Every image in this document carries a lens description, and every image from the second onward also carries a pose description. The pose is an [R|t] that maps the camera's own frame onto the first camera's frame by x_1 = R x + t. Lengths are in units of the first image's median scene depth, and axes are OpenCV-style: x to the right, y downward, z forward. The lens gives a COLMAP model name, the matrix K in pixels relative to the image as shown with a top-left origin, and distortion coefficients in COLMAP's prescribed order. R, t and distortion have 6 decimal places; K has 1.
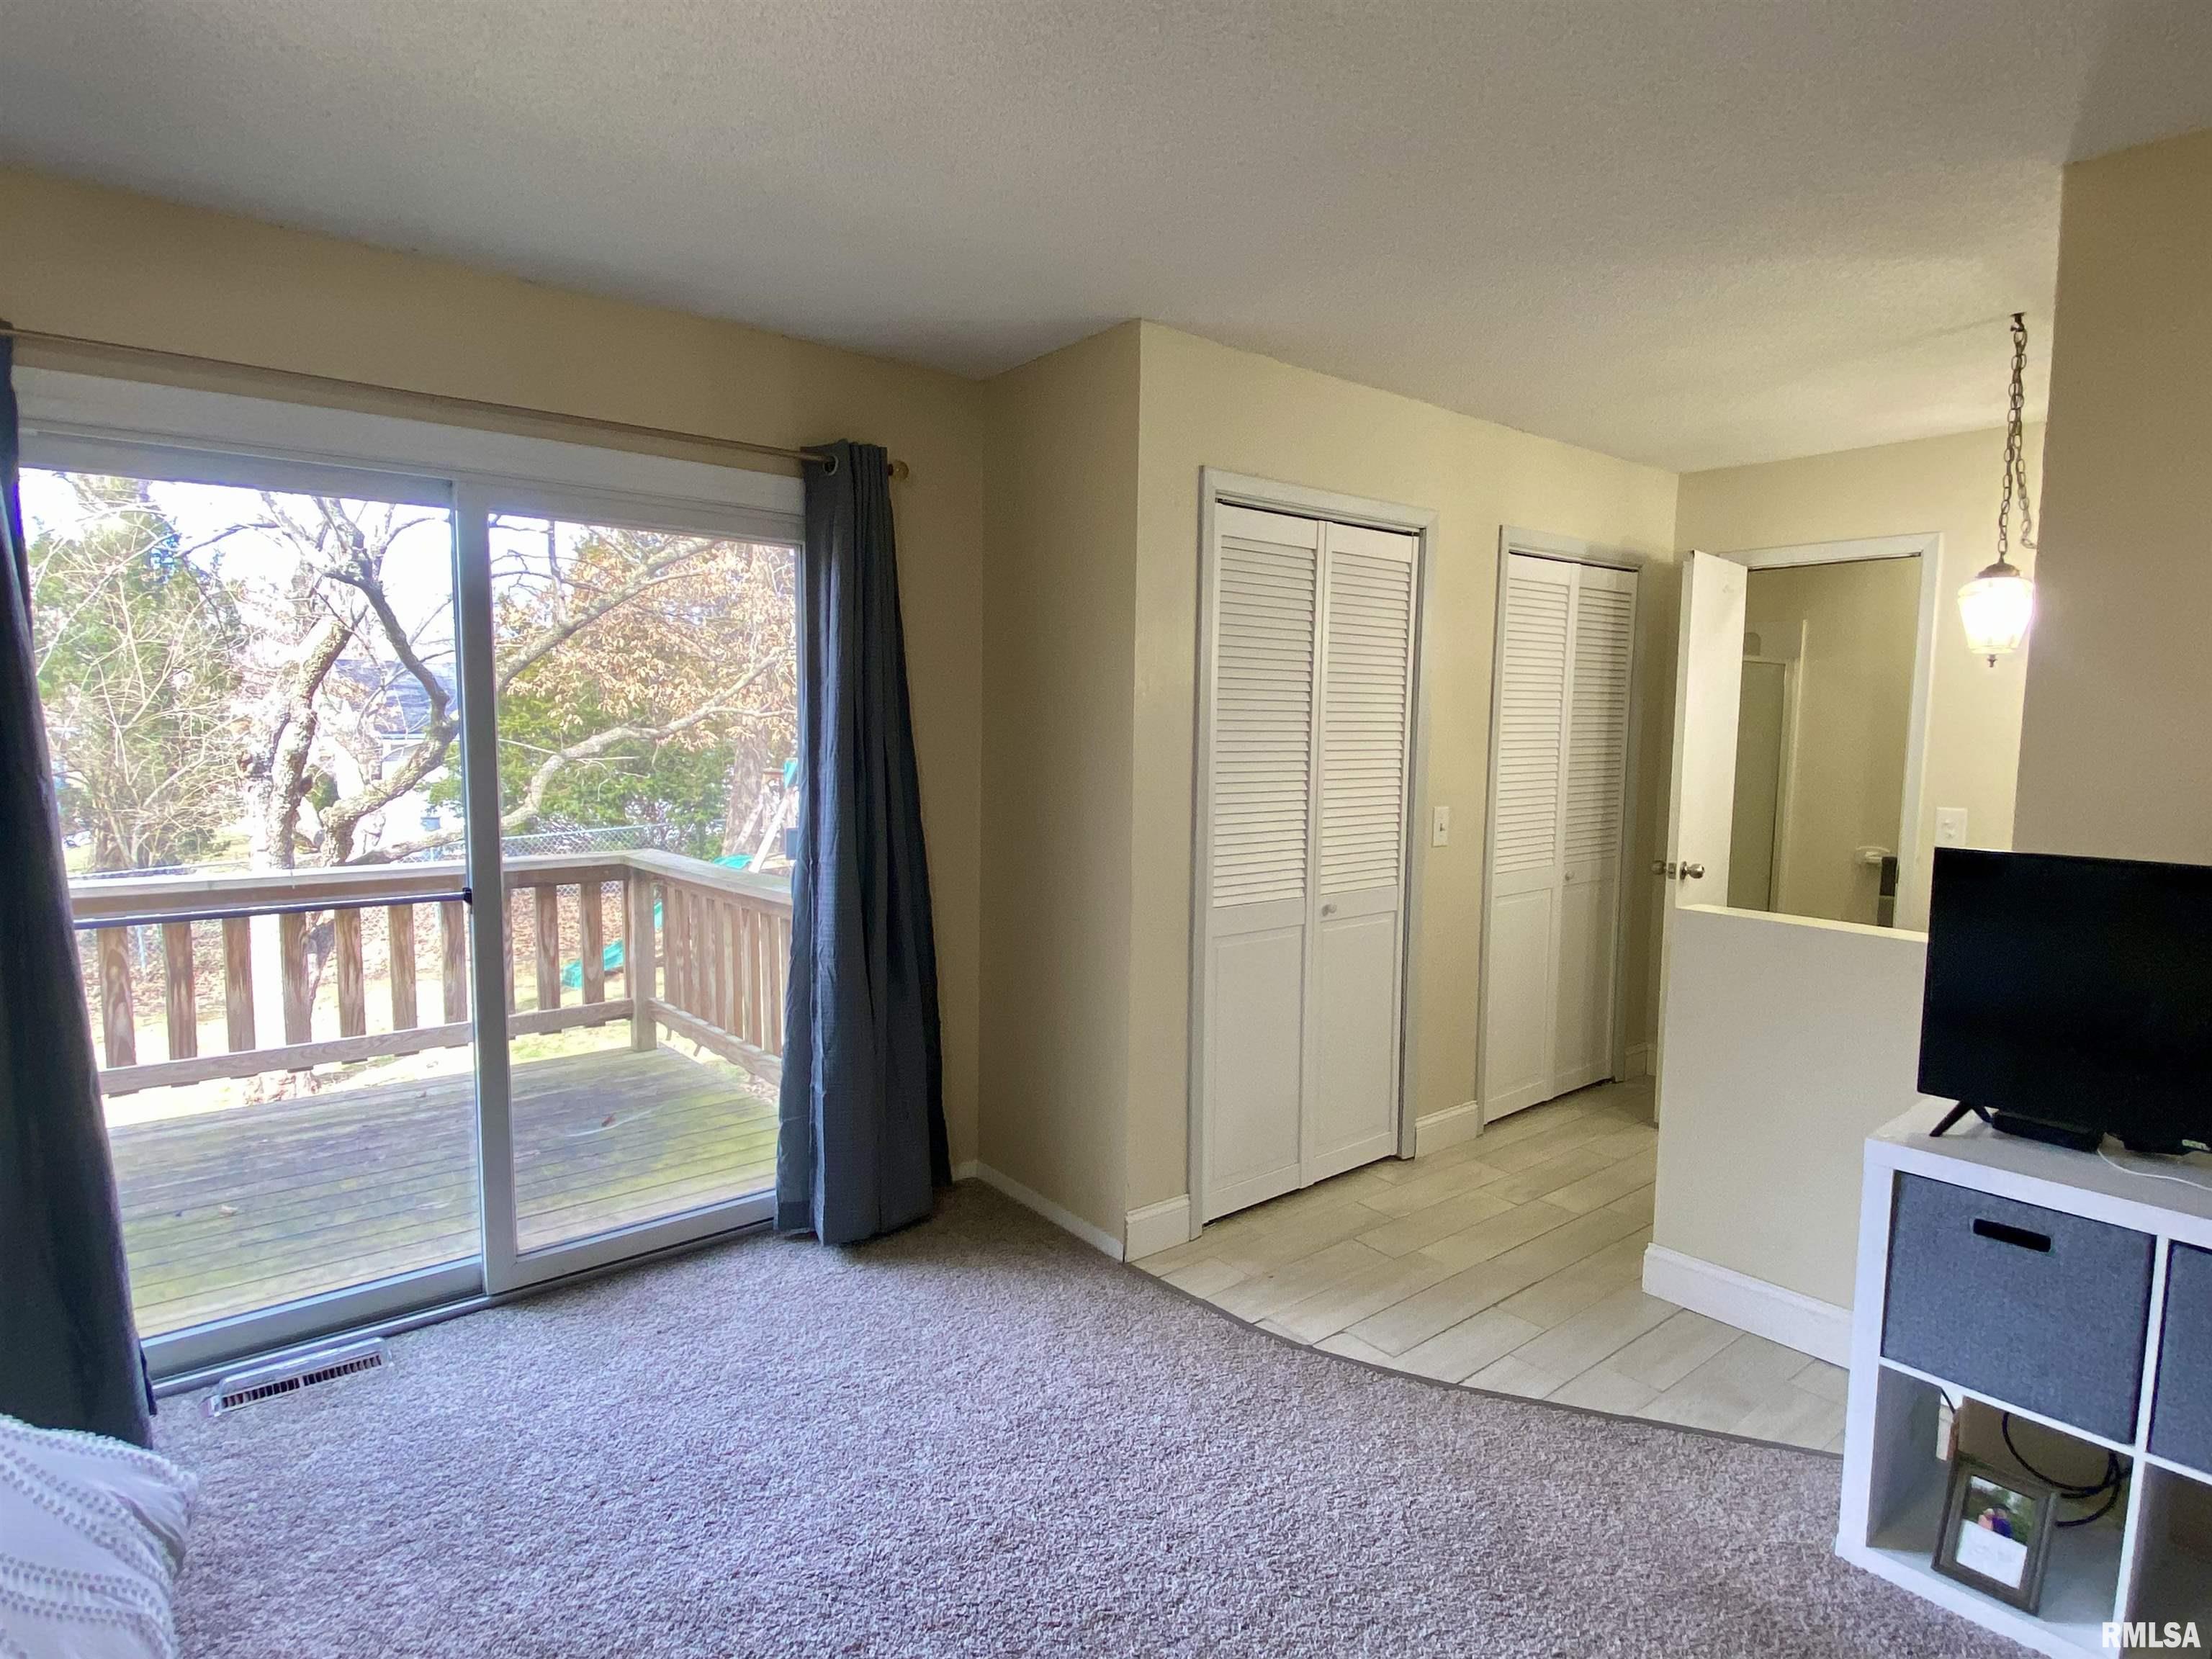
lens RADIAL K [[1158.8, 0, 1092.7], [0, 1158.8, 822.5], [0, 0, 1]] dist [0.068044, -0.064746]
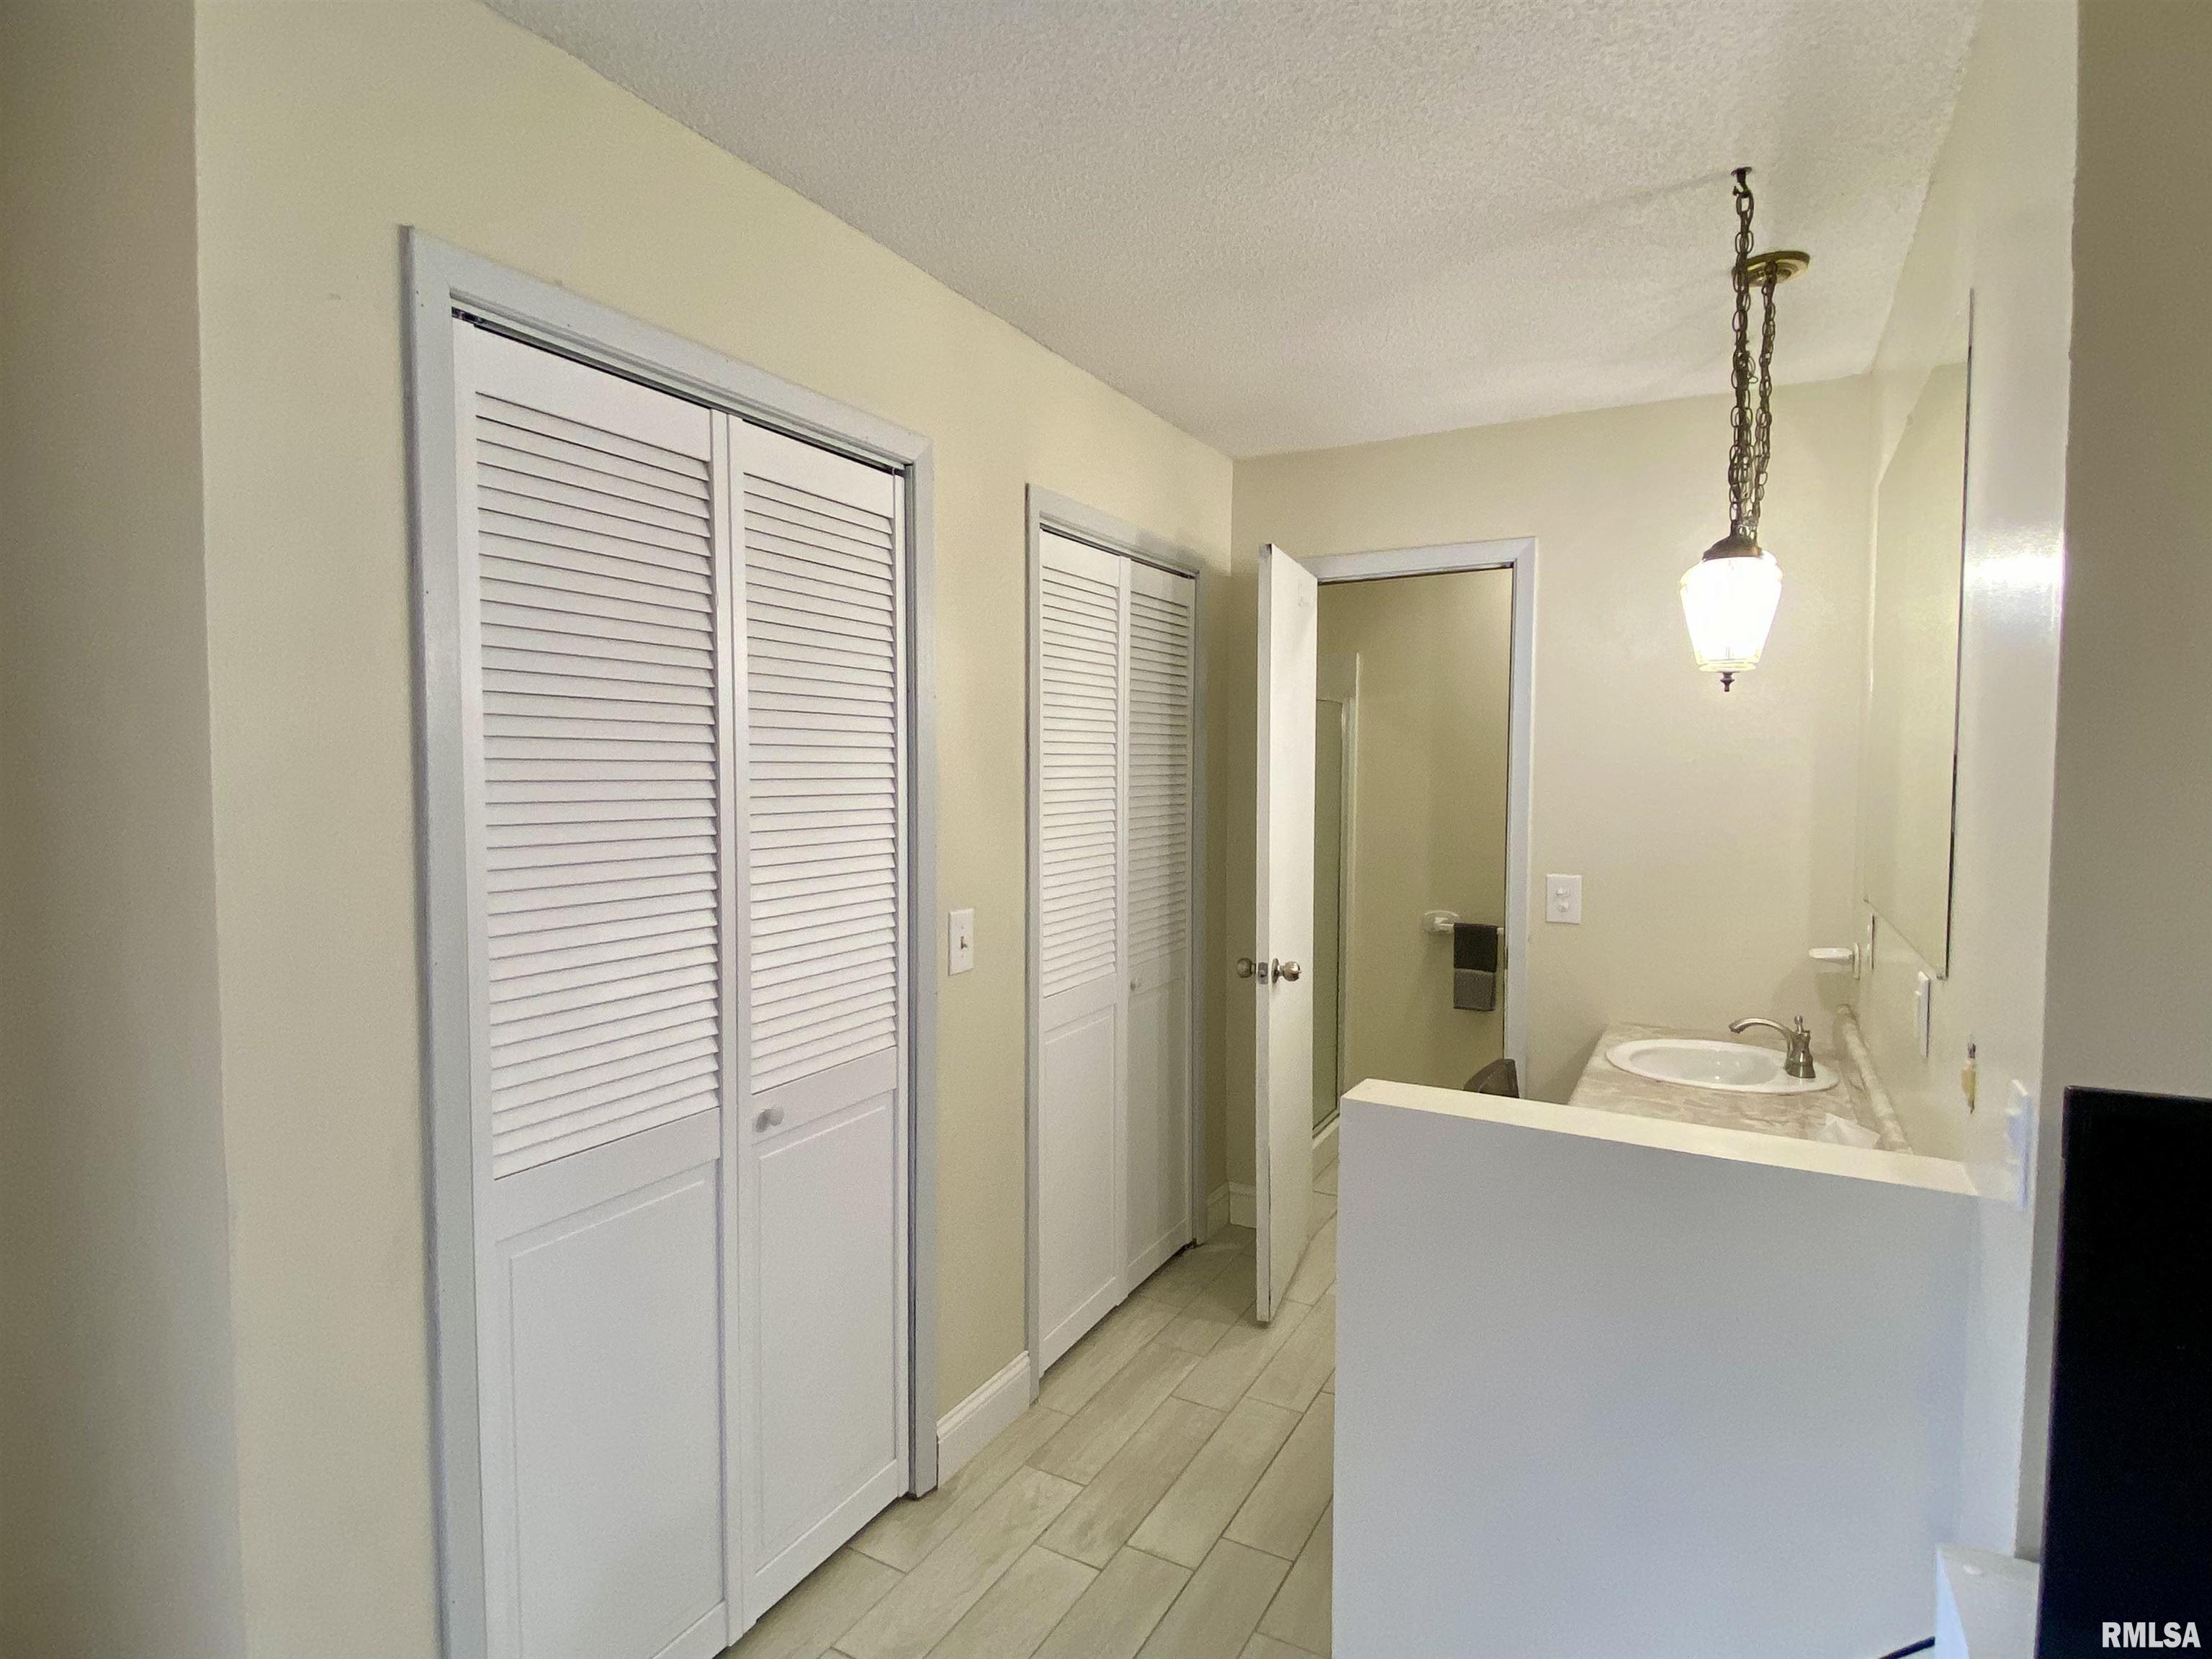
lens RADIAL K [[1158.8, 0, 1092.7], [0, 1158.8, 822.5], [0, 0, 1]] dist [0.068044, -0.064746]
pose [[0.924546, -0.028638, 0.379992, 0.125973], [0.043535, 0.998581, -0.030665, -0.038740], [-0.378574, 0.044894, 0.924481, 0.383567]]
